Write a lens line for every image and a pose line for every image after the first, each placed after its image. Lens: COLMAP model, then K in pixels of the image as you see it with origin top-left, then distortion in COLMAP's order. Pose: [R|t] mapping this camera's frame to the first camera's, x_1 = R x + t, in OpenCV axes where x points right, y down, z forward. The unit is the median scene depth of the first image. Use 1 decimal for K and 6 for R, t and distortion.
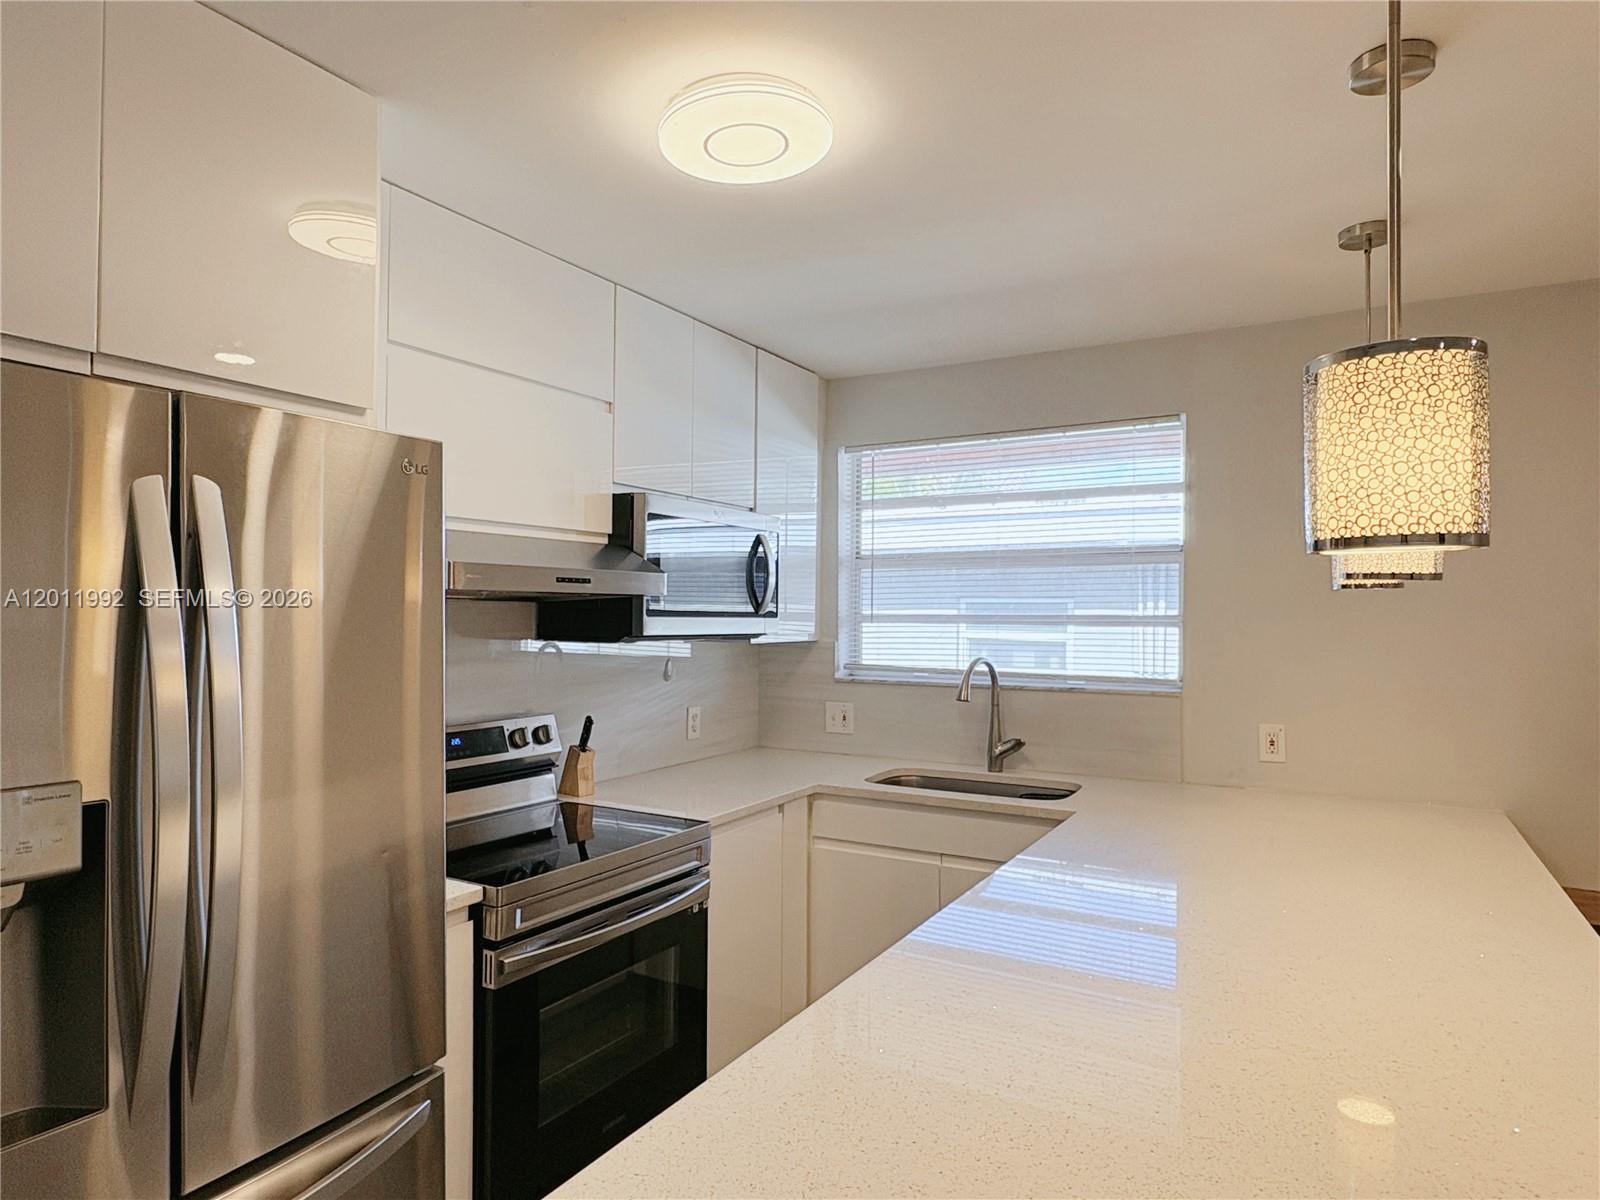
lens RADIAL K [[964.9, 0, 800.0], [0, 964.9, 600.0], [0, 0, 1]] dist [-0.001747, 0.000034]
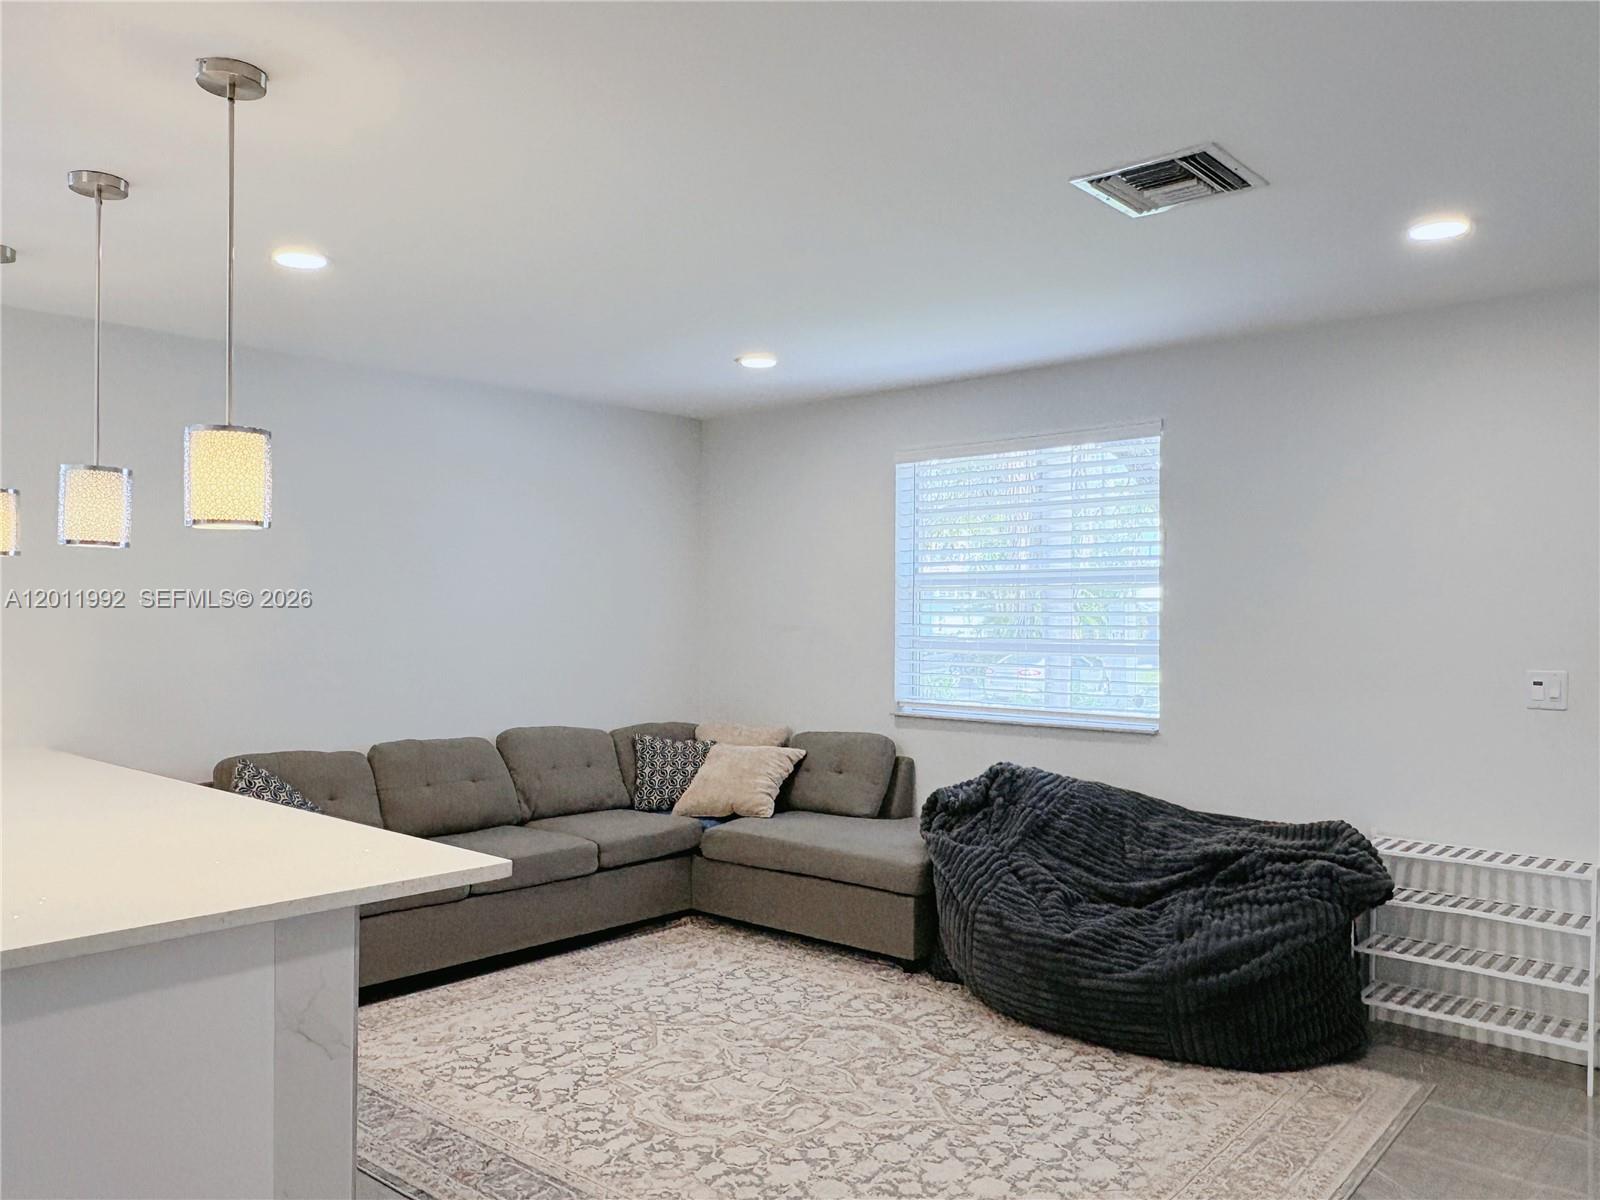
lens RADIAL K [[1189.0, 0, 800.0], [0, 1189.0, 600.0], [0, 0, 1]] dist [-0.032703, 0.067472]
pose [[0.217502, 0.007599, 0.976030, -0.415239], [-0.011134, 0.999924, -0.005304, 0.026509], [-0.975996, -0.009713, 0.217570, -0.187325]]
